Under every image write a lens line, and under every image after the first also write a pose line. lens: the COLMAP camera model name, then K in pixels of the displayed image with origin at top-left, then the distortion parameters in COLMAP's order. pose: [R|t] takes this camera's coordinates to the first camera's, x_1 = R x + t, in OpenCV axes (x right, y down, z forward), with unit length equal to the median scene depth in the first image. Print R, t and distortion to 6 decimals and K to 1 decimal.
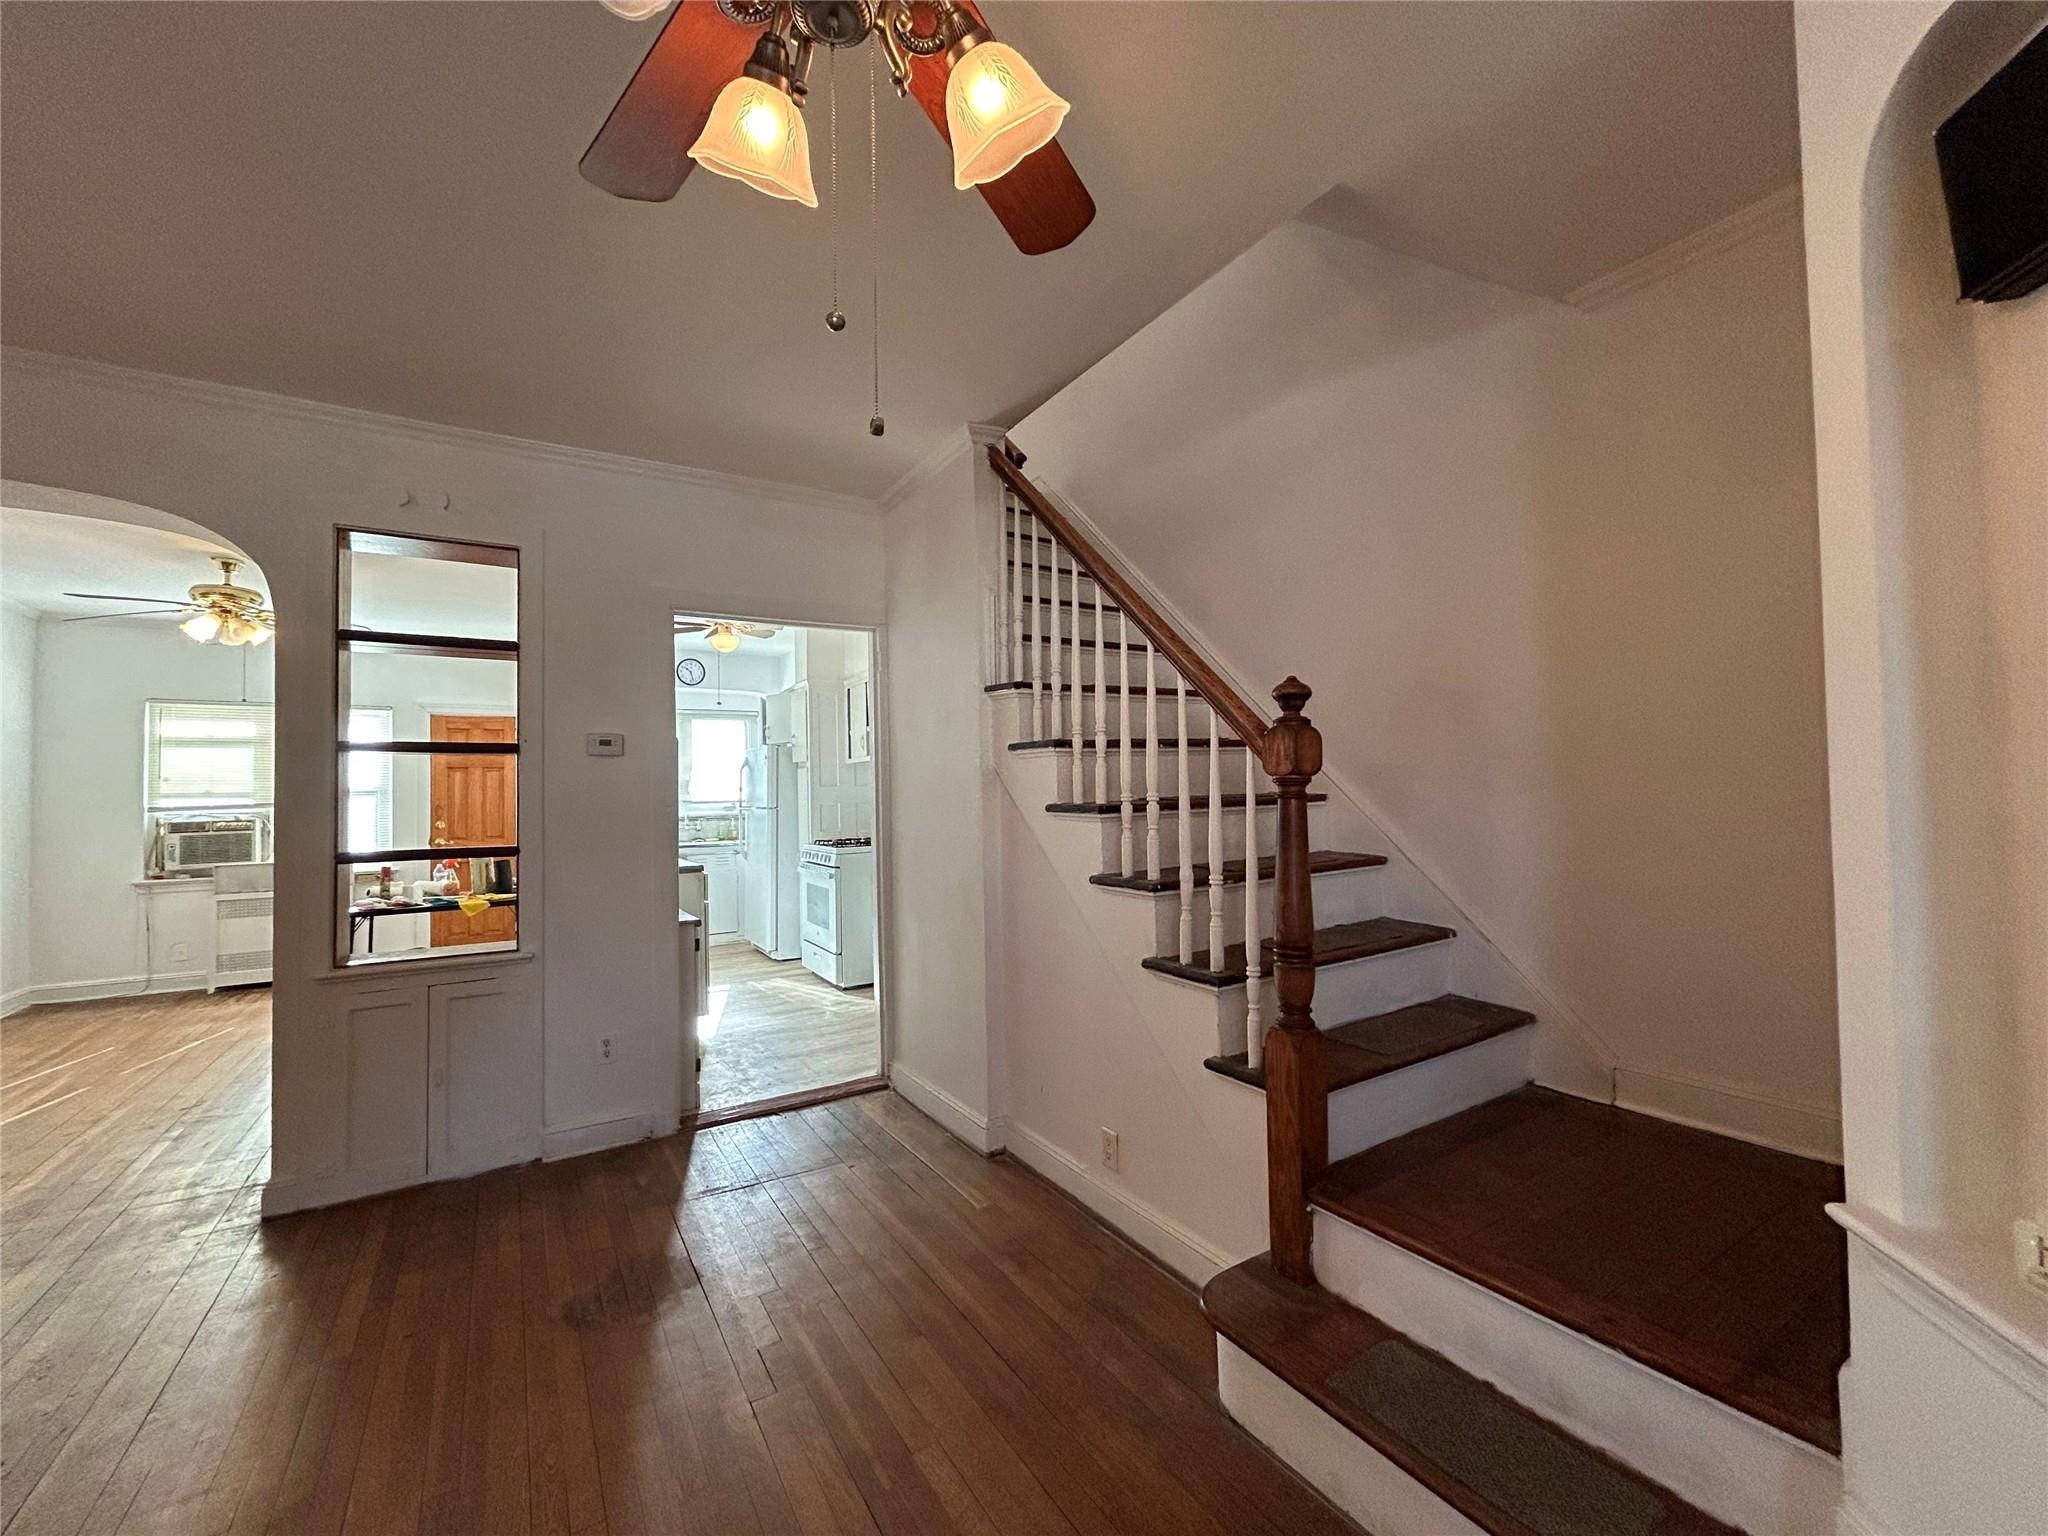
lens RADIAL K [[825.9, 0, 1023.3], [0, 825.9, 768.6], [0, 0, 1]] dist [-0.000026, -0.000649]
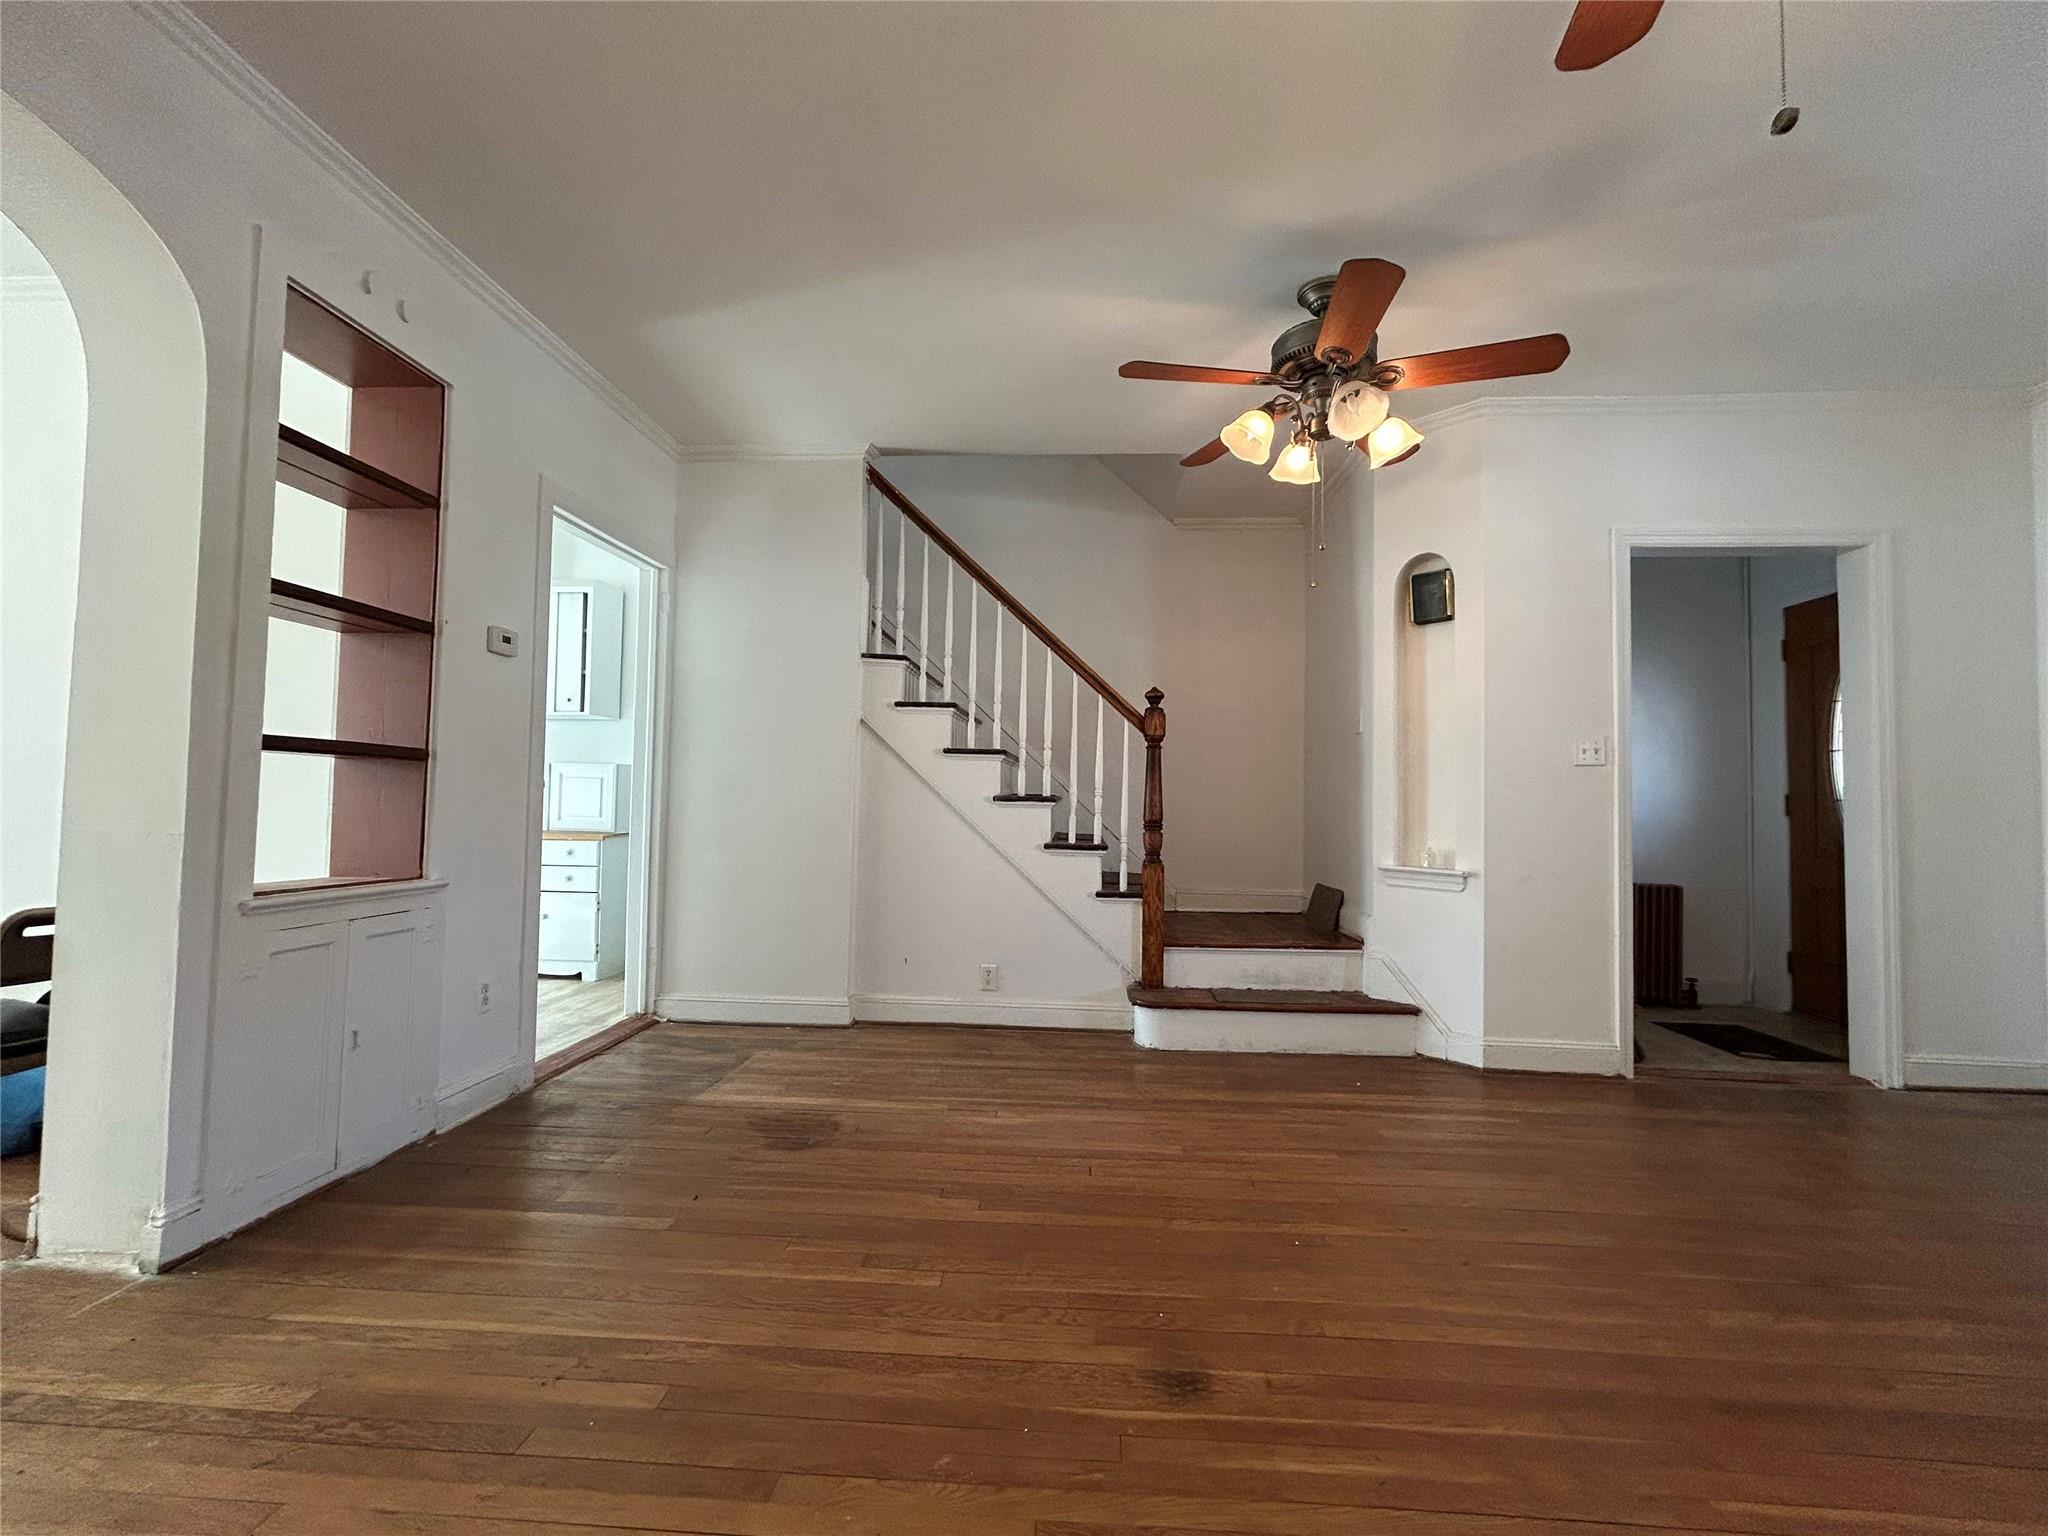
lens RADIAL K [[867.3, 0, 1020.9], [0, 867.3, 769.4], [0, 0, 1]] dist [0.001671, 0.000076]
pose [[0.580511, 0.064660, 0.811681, -0.950992], [-0.054012, 0.997704, -0.040850, 0.115841], [-0.812459, -0.020126, 0.582671, 0.030877]]
